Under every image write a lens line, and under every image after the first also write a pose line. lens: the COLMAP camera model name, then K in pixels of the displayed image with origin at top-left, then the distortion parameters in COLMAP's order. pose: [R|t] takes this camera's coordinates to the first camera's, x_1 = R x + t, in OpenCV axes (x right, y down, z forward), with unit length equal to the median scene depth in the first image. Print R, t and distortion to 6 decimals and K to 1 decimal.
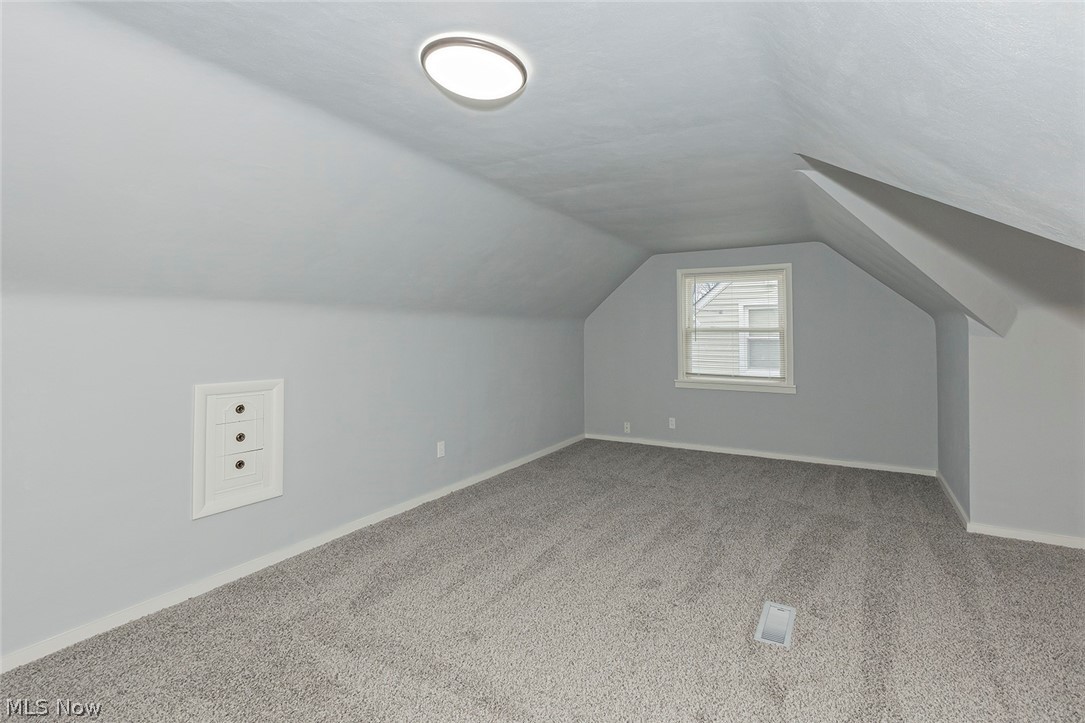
lens RADIAL K [[499.5, 0, 579.5], [0, 499.5, 328.7], [0, 0, 1]] dist [-0.006565, 0.000183]
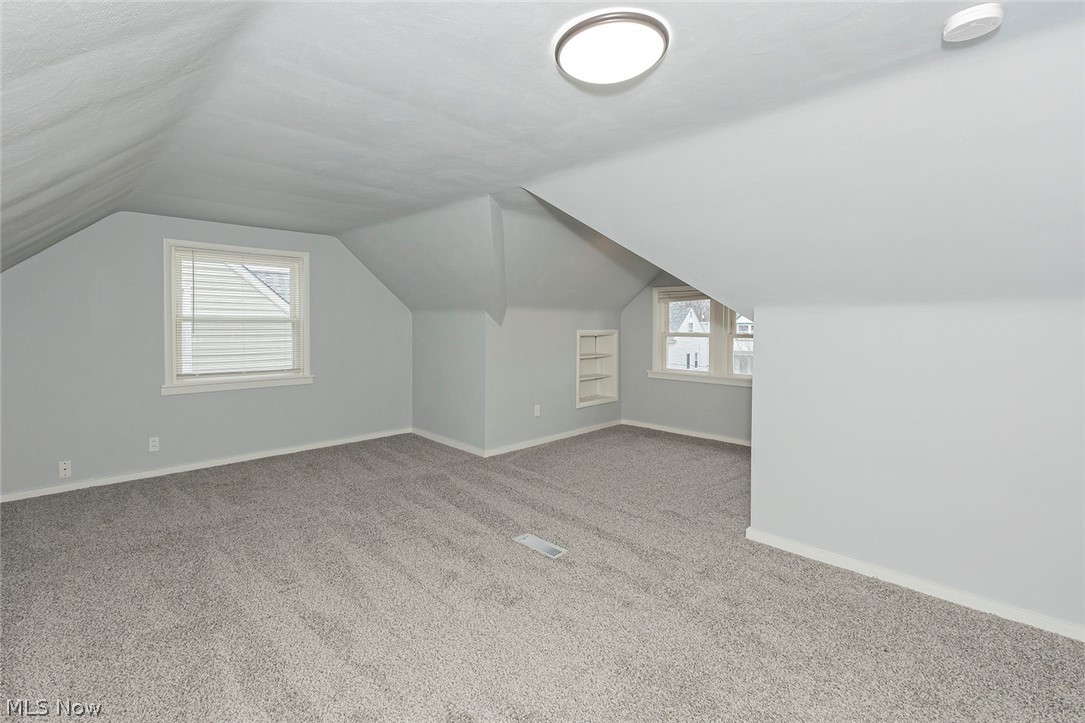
lens RADIAL K [[499.5, 0, 515.2], [0, 499.5, 324.1], [0, 0, 1]] dist [-0.006565, 0.000183]
pose [[0.312707, -0.003316, 0.949844, -0.569859], [-0.011679, 0.999905, 0.007336, -0.001861], [-0.949778, -0.013387, 0.312639, 0.426805]]
